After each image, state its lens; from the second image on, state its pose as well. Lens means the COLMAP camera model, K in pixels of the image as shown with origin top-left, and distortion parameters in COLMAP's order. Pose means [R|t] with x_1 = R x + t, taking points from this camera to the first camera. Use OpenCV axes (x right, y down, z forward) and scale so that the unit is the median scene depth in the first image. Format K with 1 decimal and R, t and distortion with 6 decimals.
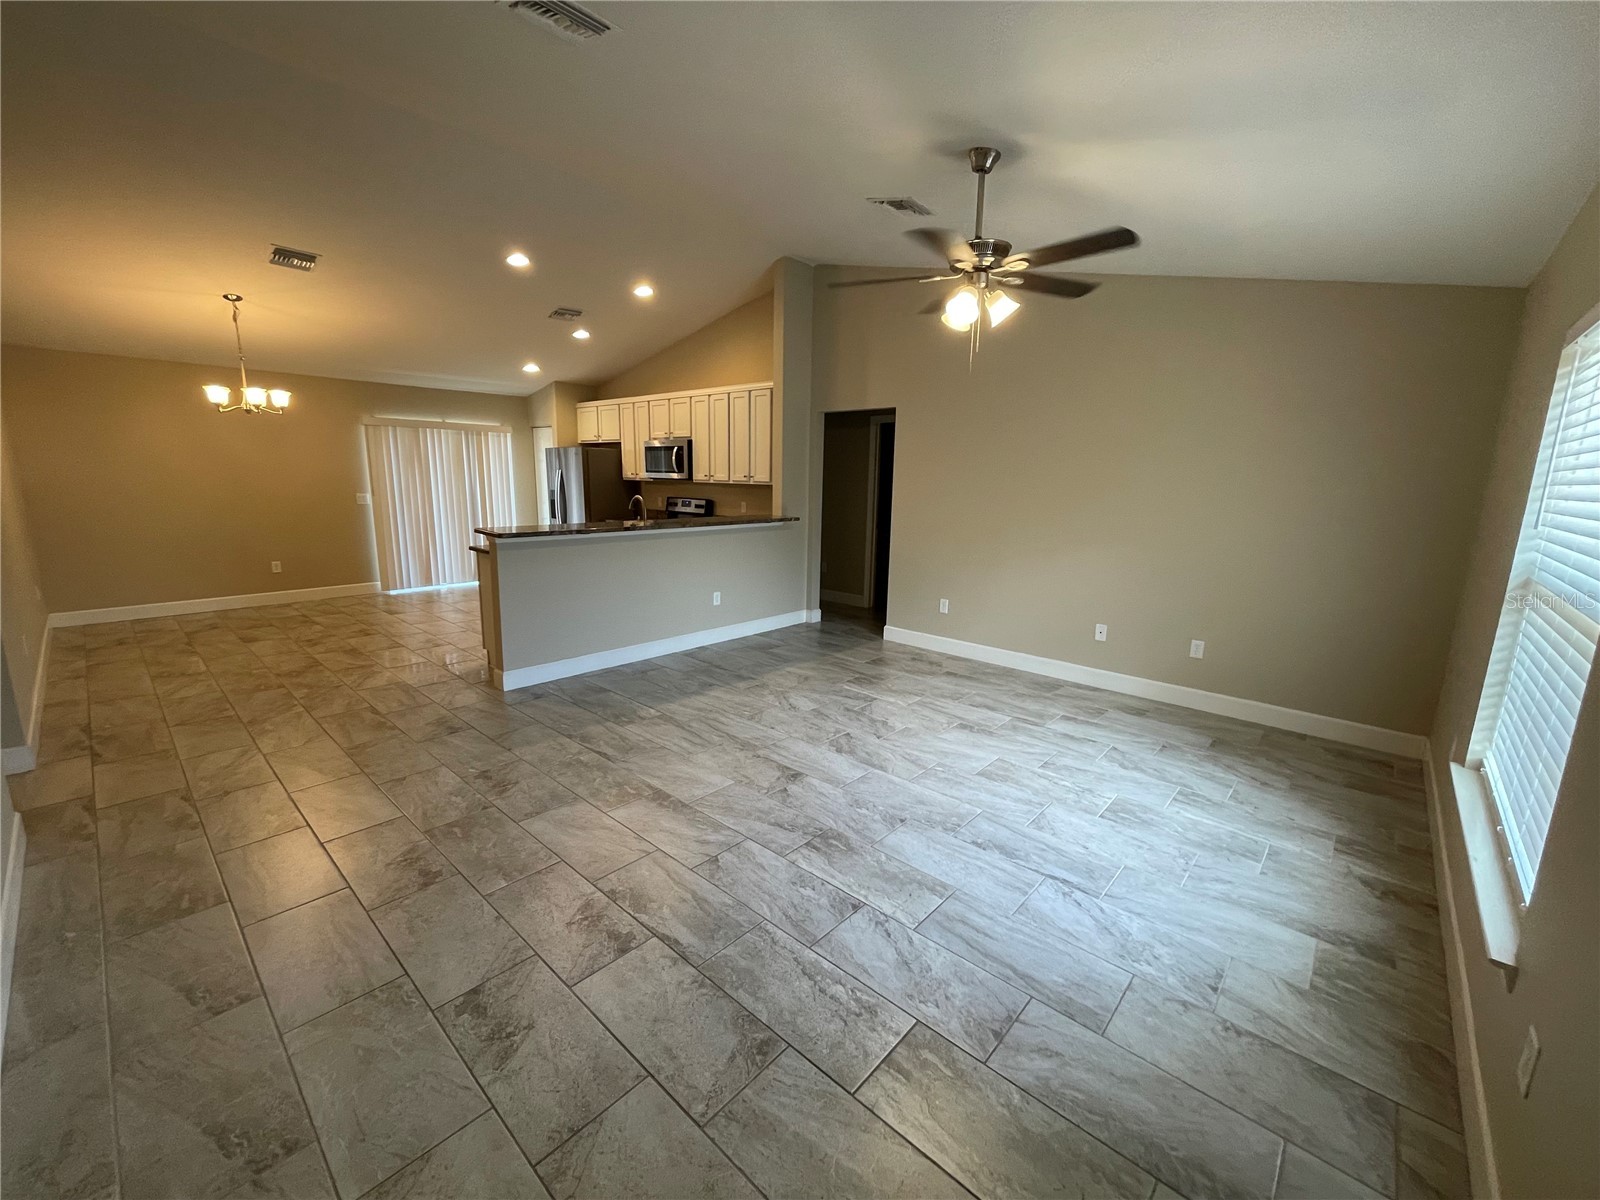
lens RADIAL K [[643.7, 0, 800.0], [0, 643.7, 600.0], [0, 0, 1]] dist [-0.000093, -0.000100]
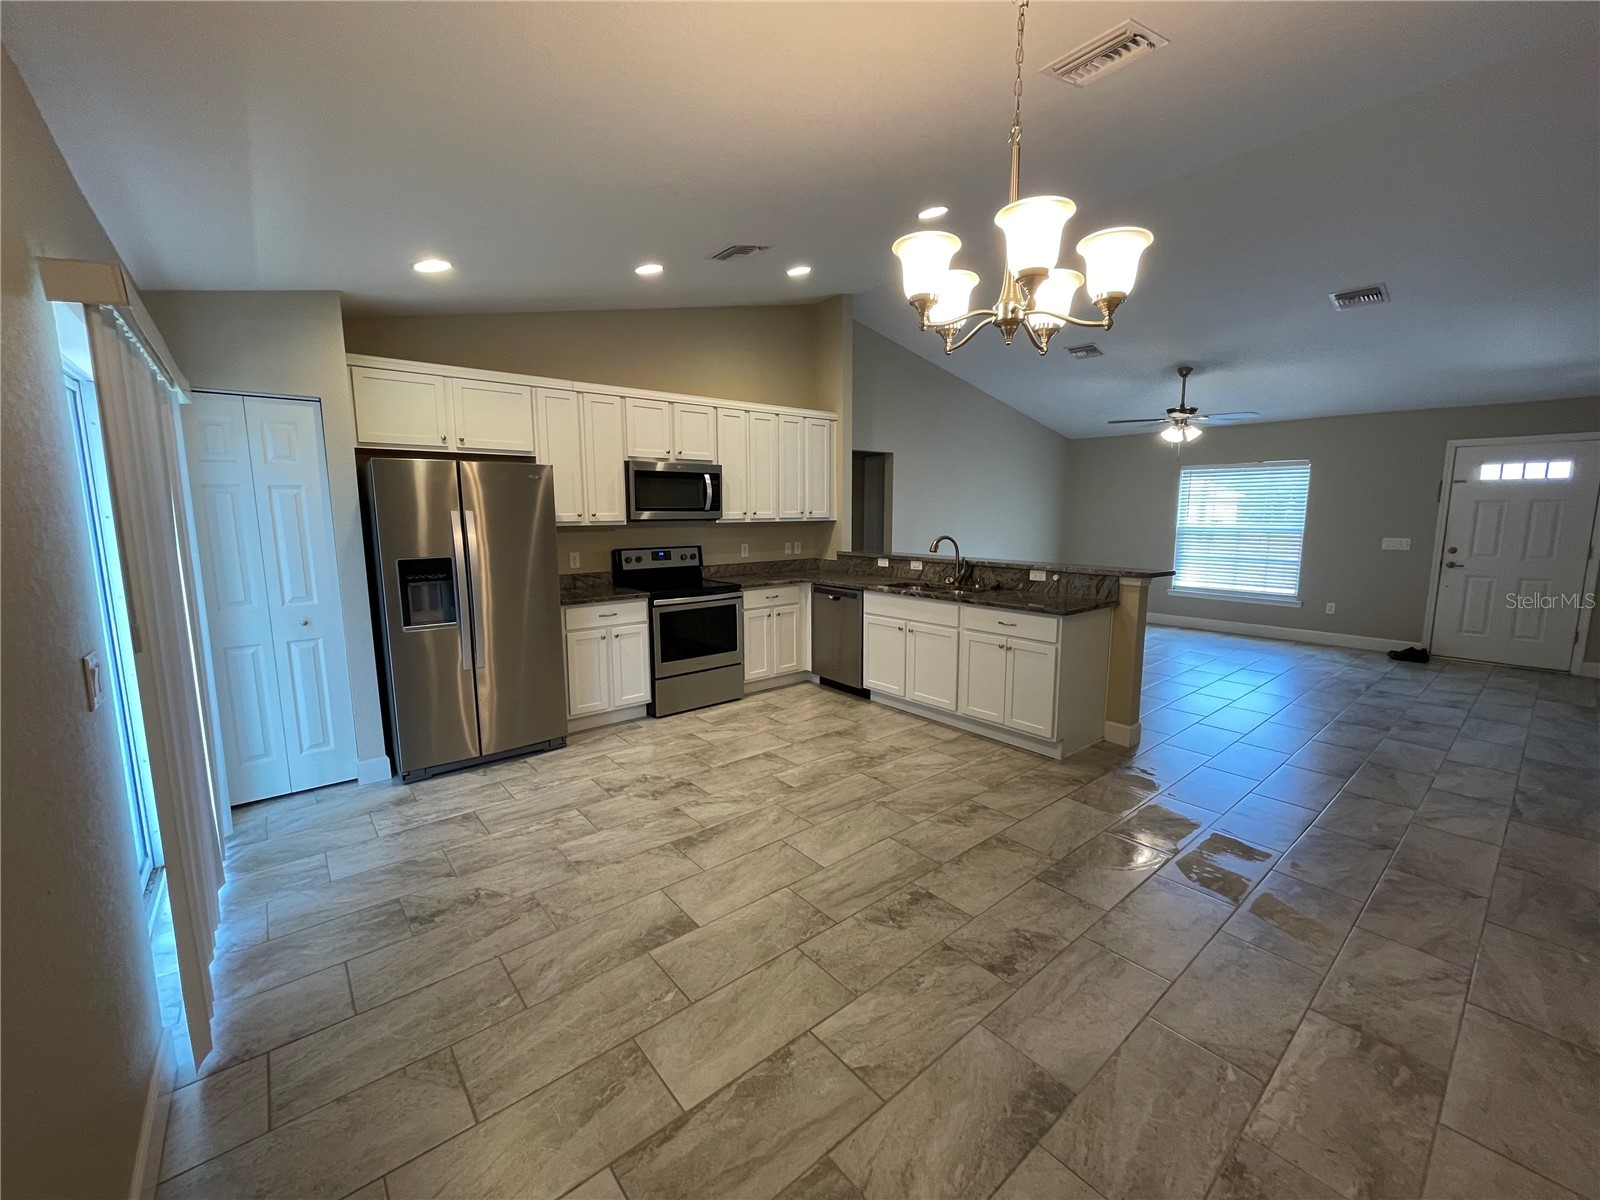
lens RADIAL K [[643.7, 0, 800.0], [0, 643.7, 600.0], [0, 0, 1]] dist [-0.000093, -0.000100]
pose [[0.138598, -0.159242, 0.977462, -1.157768], [0.197738, 0.971564, 0.130243, -0.229053], [-0.970407, 0.175230, 0.166145, 1.051624]]
